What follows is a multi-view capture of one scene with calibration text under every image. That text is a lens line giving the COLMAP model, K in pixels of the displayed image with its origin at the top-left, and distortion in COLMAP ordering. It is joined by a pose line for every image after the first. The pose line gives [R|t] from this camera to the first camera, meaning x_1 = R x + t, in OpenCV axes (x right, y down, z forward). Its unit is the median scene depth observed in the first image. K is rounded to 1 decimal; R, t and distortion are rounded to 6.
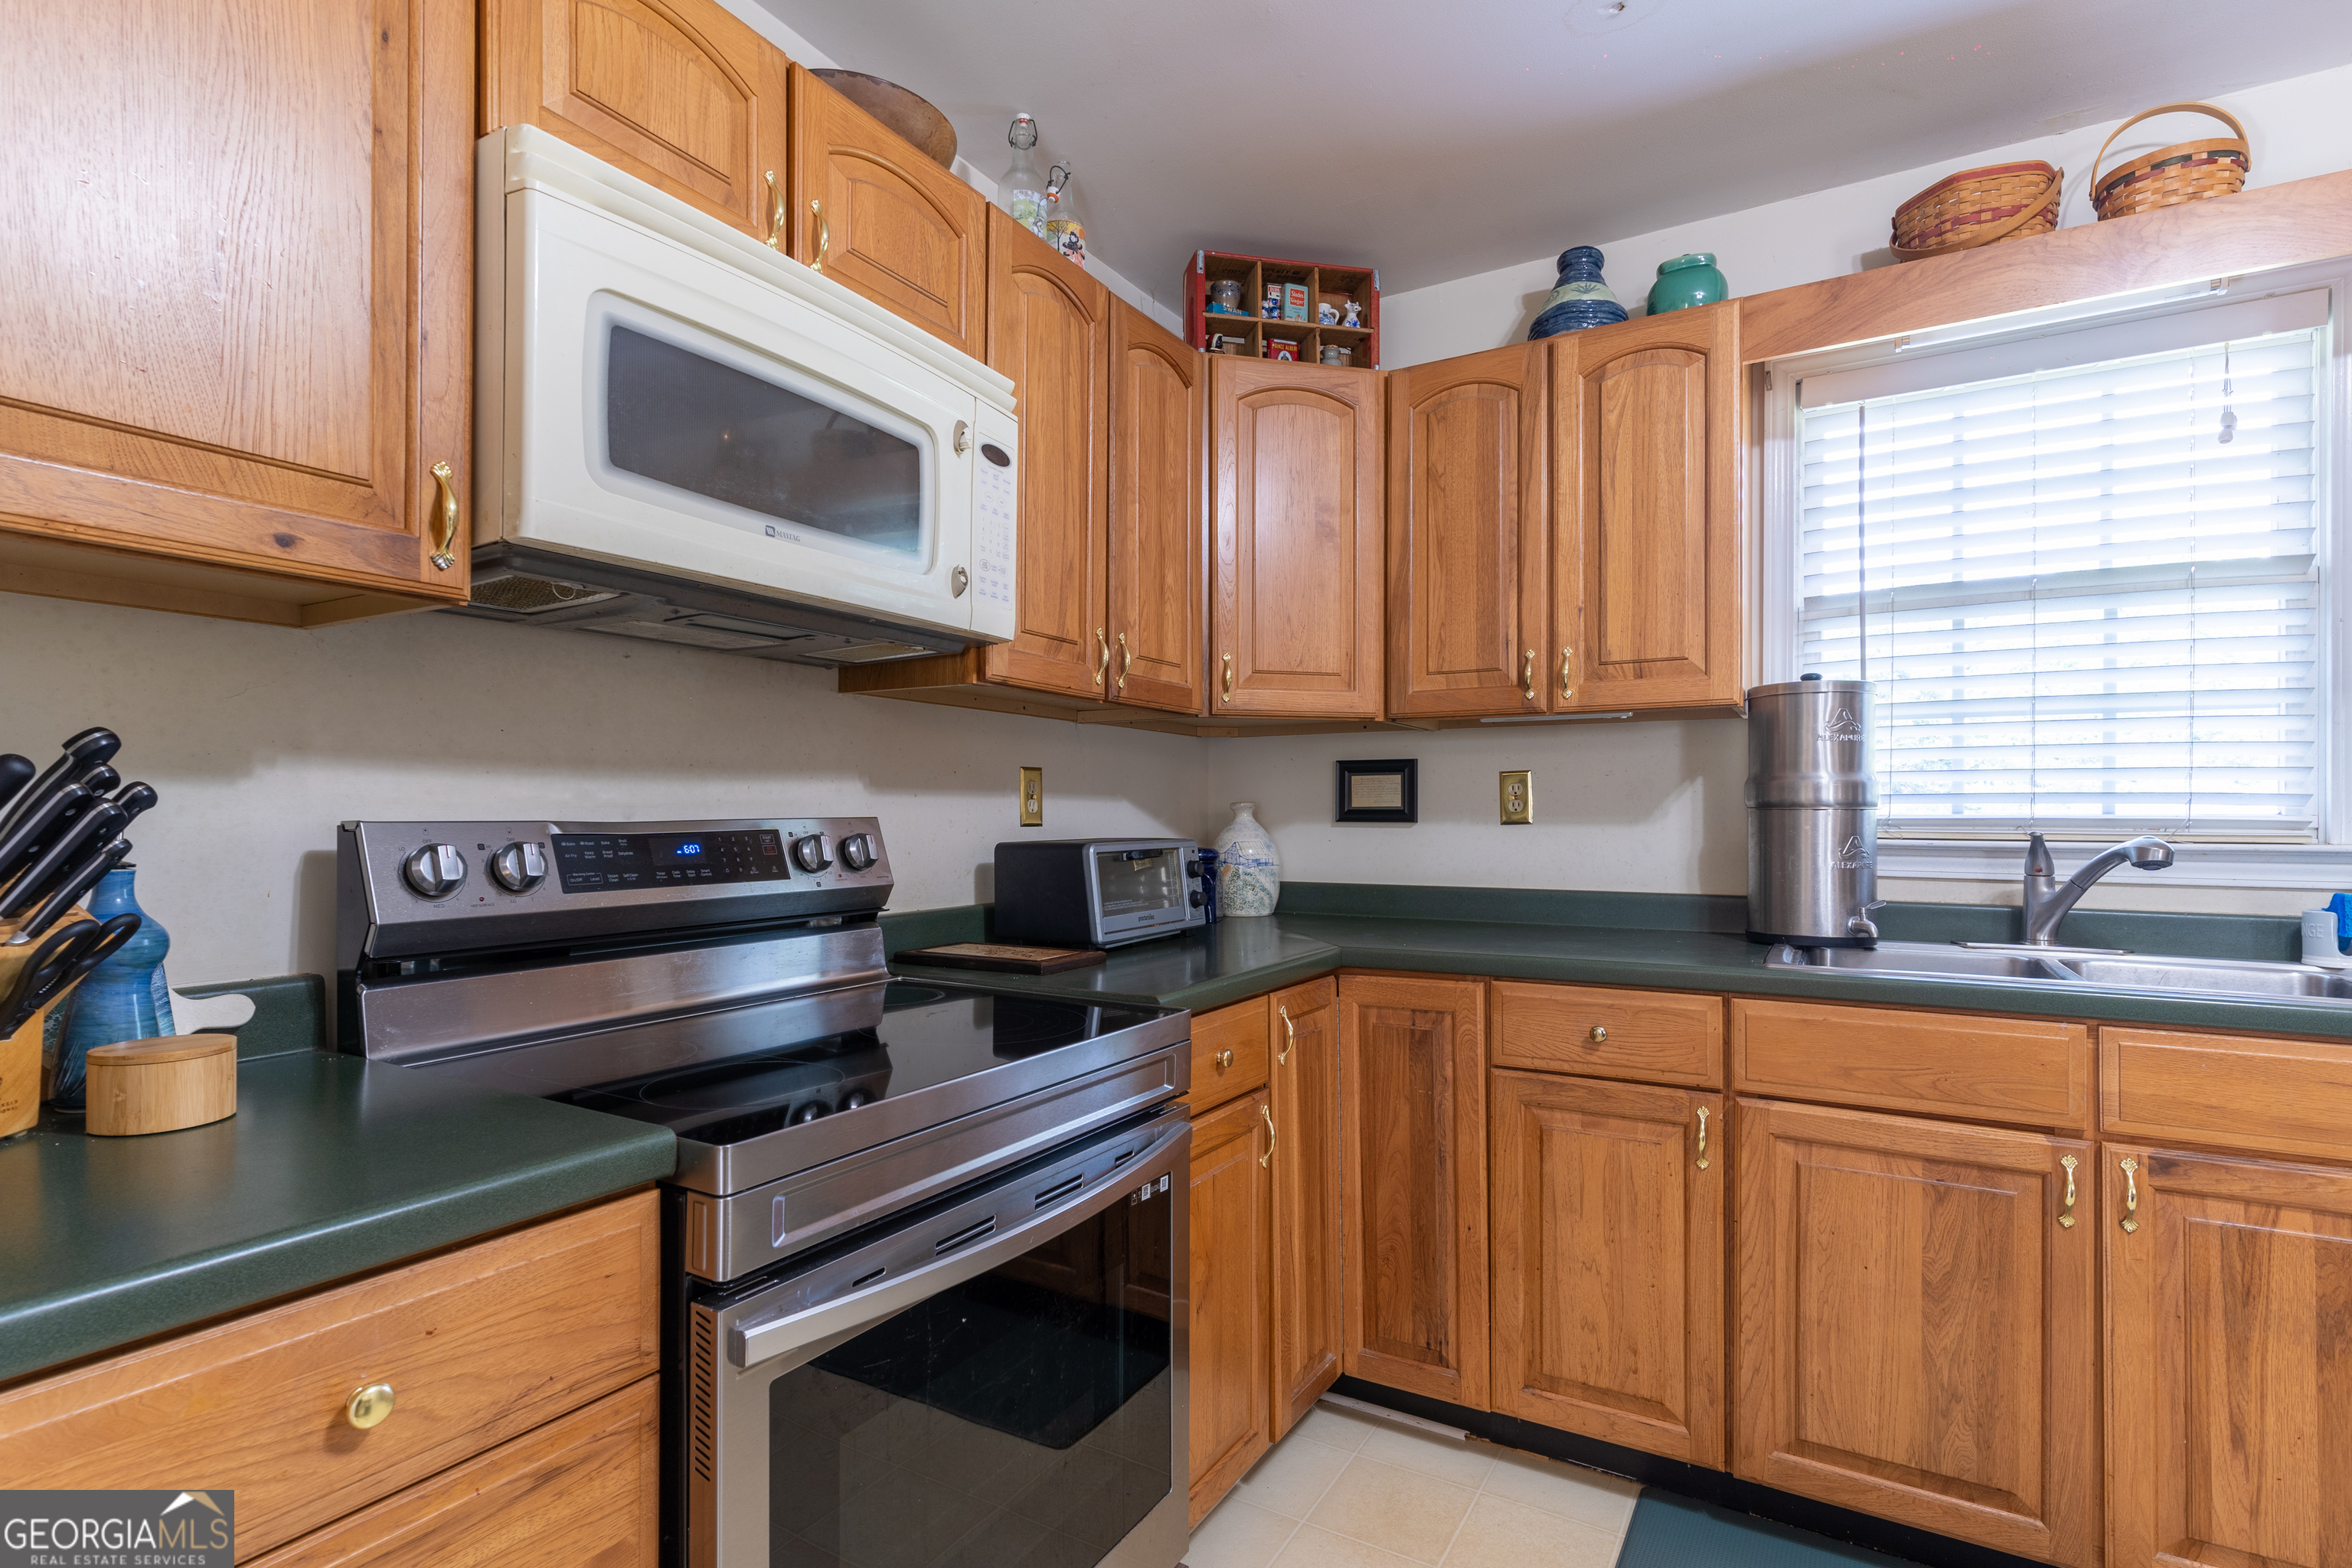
lens RADIAL K [[1152.1, 0, 1174.7], [0, 1152.1, 798.8], [0, 0, 1]] dist [-0.003164, 0.004522]
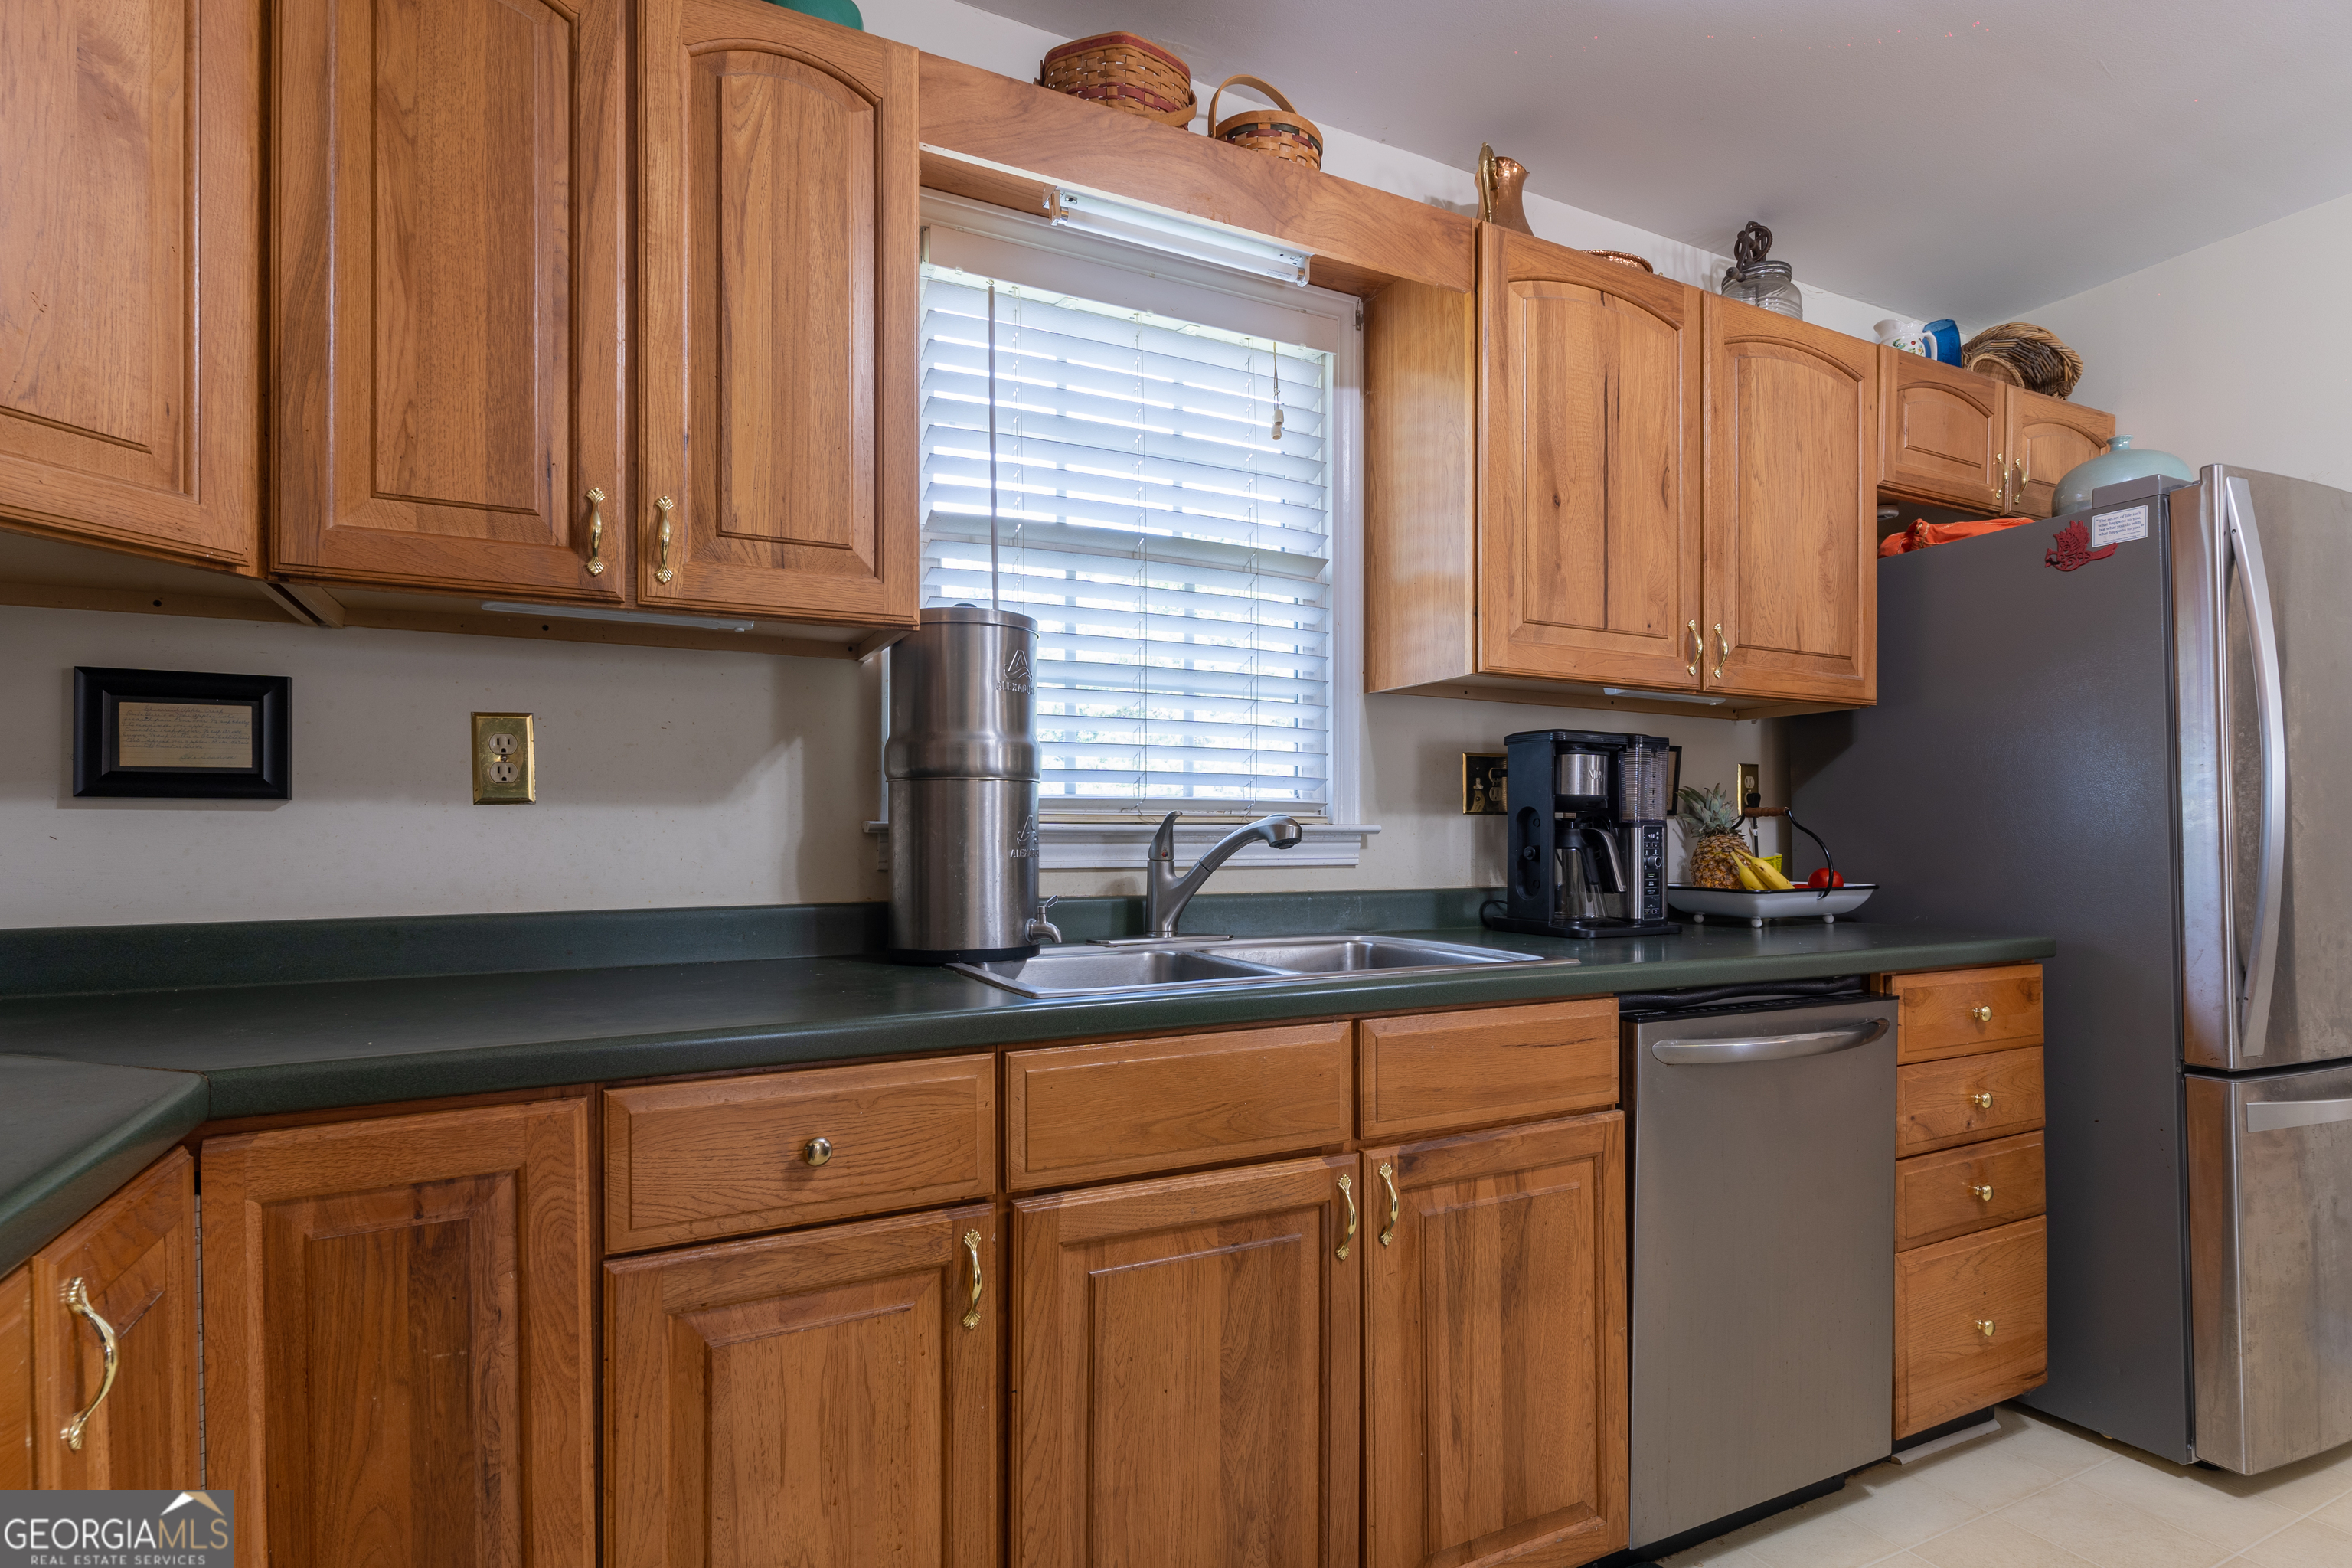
lens RADIAL K [[1152.1, 0, 1140.4], [0, 1152.1, 826.1], [0, 0, 1]] dist [-0.003164, 0.004522]
pose [[0.546136, 0.002623, 0.837693, -0.021439], [-0.007333, 0.999972, 0.001651, 0.037862], [-0.837665, -0.007045, 0.546139, 0.514410]]
